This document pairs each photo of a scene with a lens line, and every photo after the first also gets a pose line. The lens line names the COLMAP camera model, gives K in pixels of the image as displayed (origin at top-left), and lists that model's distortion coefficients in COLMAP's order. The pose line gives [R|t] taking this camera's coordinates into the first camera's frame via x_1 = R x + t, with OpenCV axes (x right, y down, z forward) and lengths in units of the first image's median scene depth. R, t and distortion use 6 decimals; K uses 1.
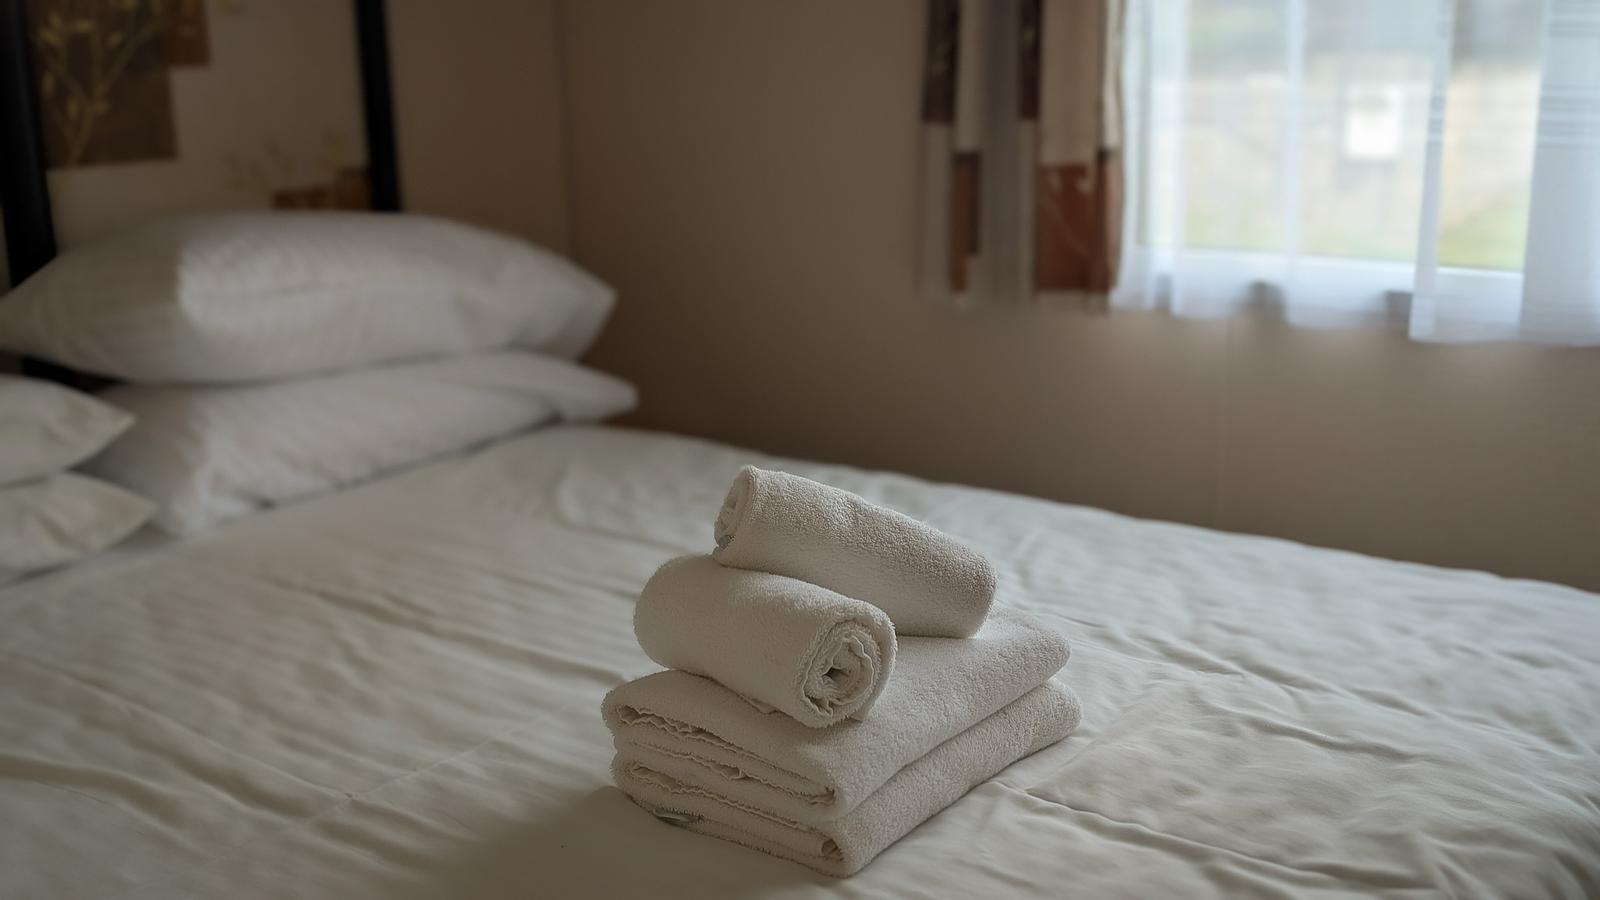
lens RADIAL K [[1761.0, 0, 803.5], [0, 1761.0, 448.1], [0, 0, 1]] dist [0.022677, 0.000000]
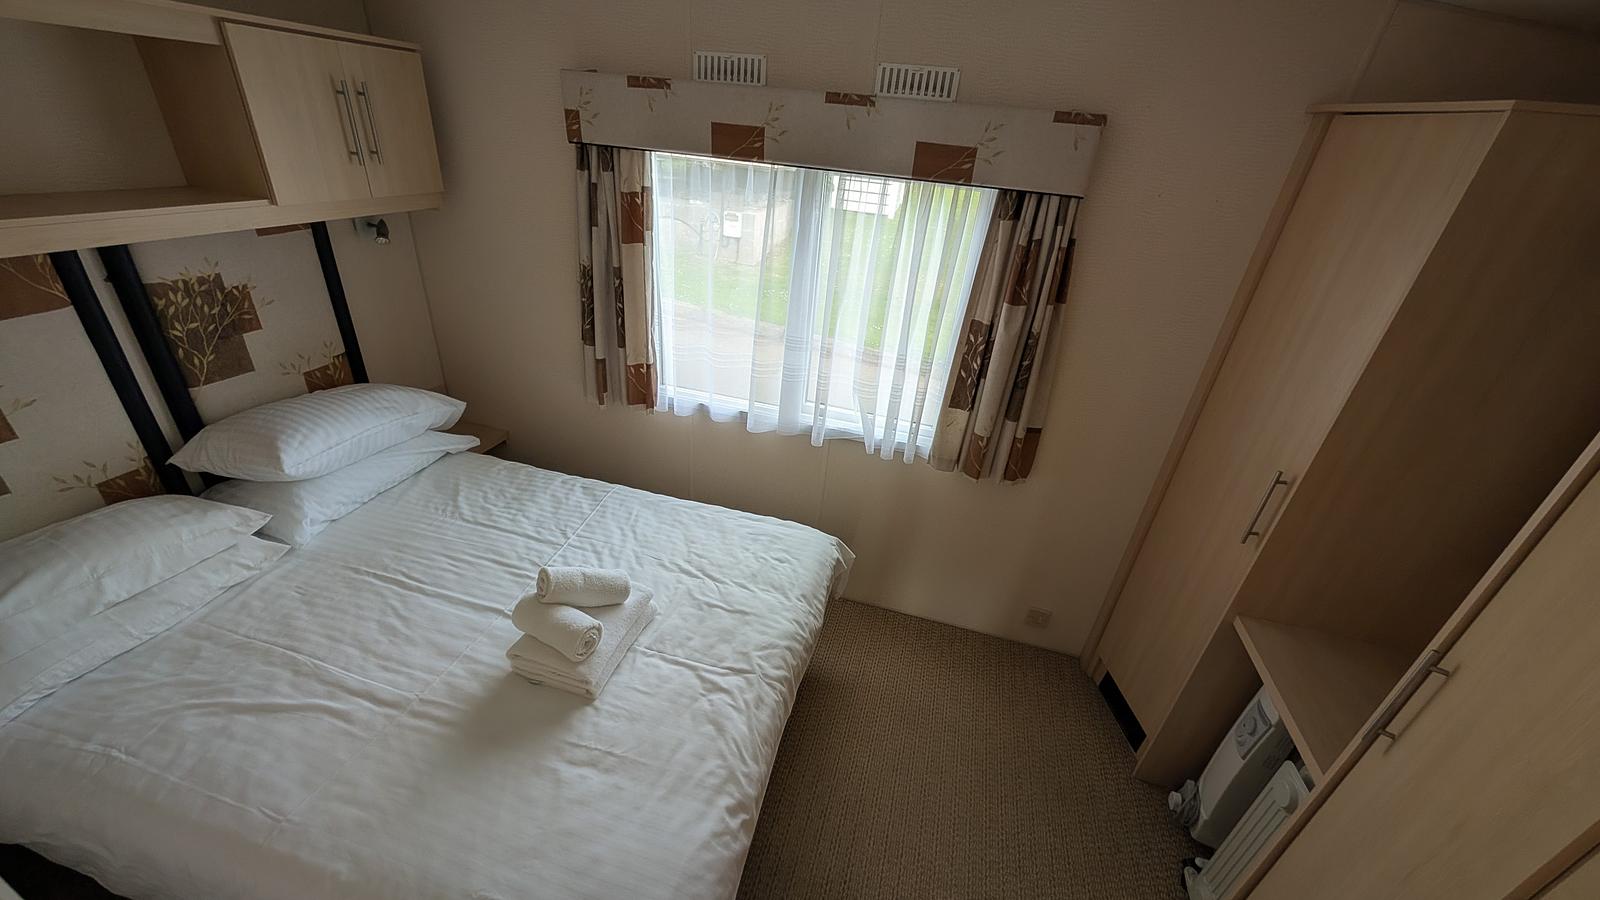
lens RADIAL K [[615.1, 0, 797.7], [0, 615.1, 445.5], [0, 0, 1]] dist [-0.000989, 0.001326]
pose [[0.916788, -0.099868, 0.386685, -0.020871], [-0.009431, 0.962546, 0.270953, -0.440952], [-0.399262, -0.252053, 0.881510, -0.069826]]
